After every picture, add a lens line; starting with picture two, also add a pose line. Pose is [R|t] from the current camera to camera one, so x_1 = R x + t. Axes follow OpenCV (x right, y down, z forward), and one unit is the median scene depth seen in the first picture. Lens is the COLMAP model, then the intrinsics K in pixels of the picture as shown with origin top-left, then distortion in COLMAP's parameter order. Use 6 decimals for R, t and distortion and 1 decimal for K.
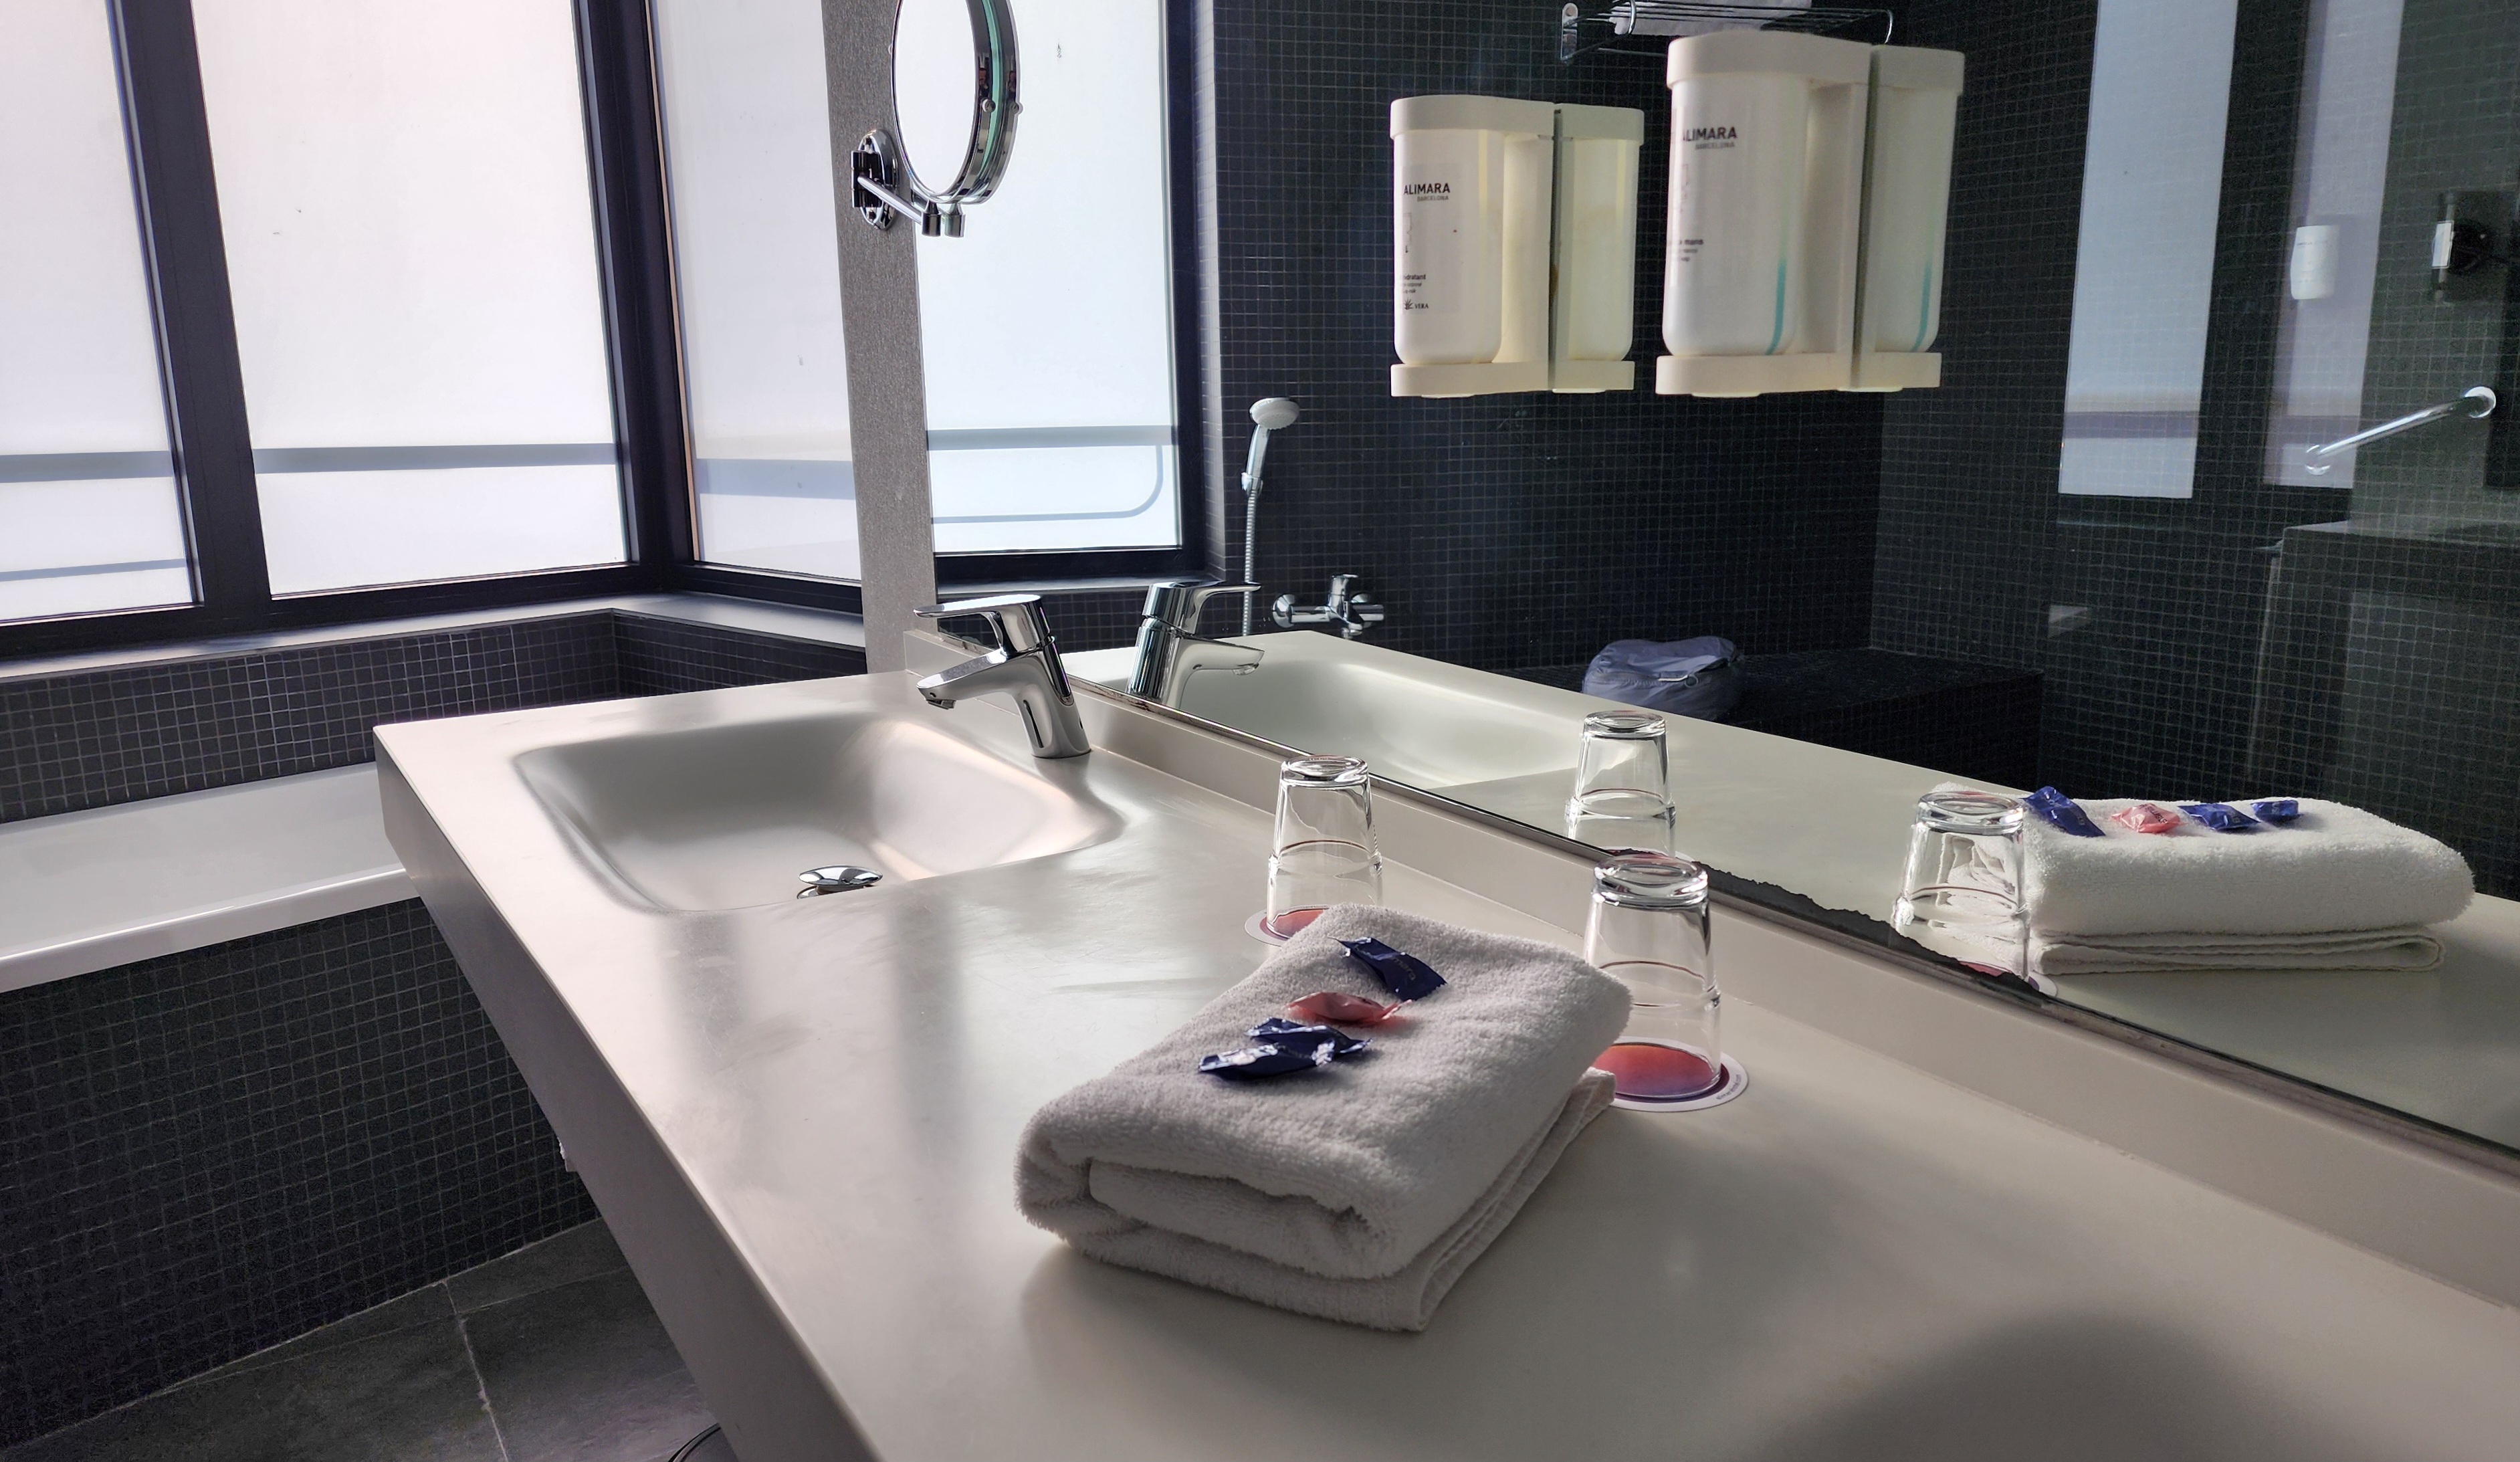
lens RADIAL K [[1676.2, 0, 1273.4], [0, 1676.2, 714.1], [0, 0, 1]] dist [0.012905, 0.000051]
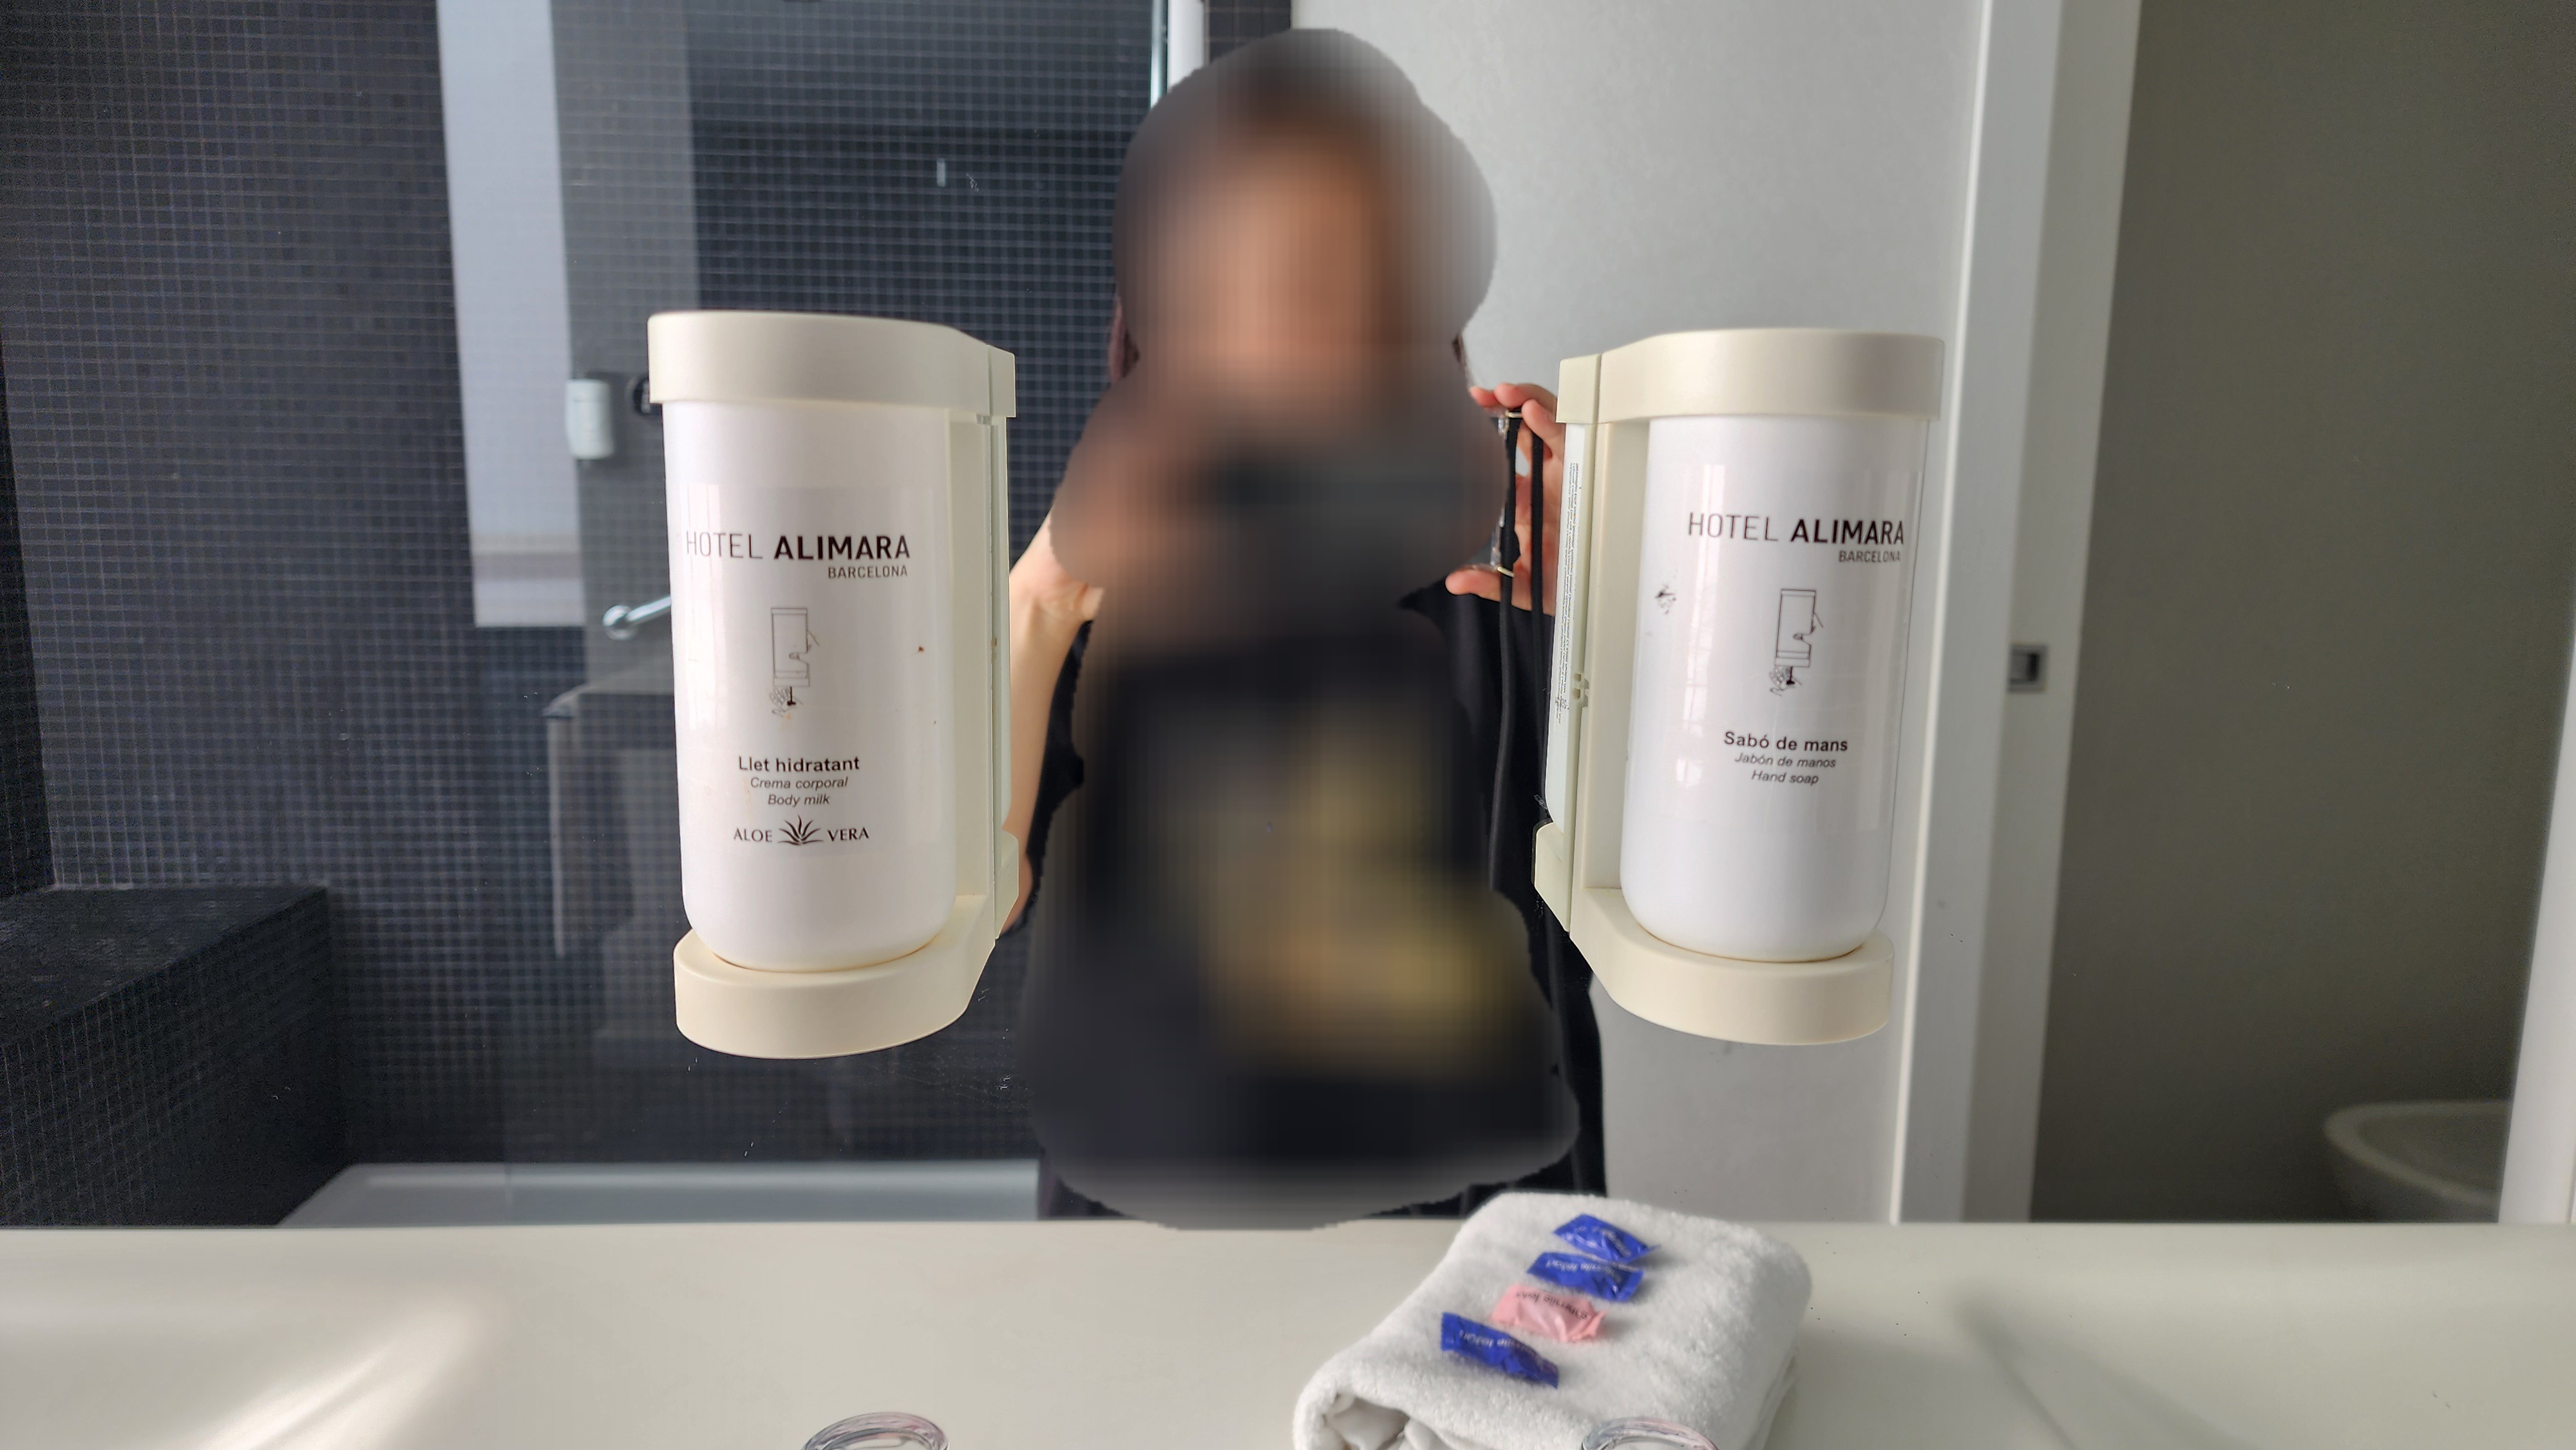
lens RADIAL K [[1785.4, 0, 1284.5], [0, 1785.4, 728.1], [0, 0, 1]] dist [0.001657, -0.000371]
pose [[0.505817, -0.119750, 0.854289, -0.042076], [0.169605, 0.984794, 0.037622, -0.052822], [-0.845803, 0.125862, 0.518436, 0.138036]]
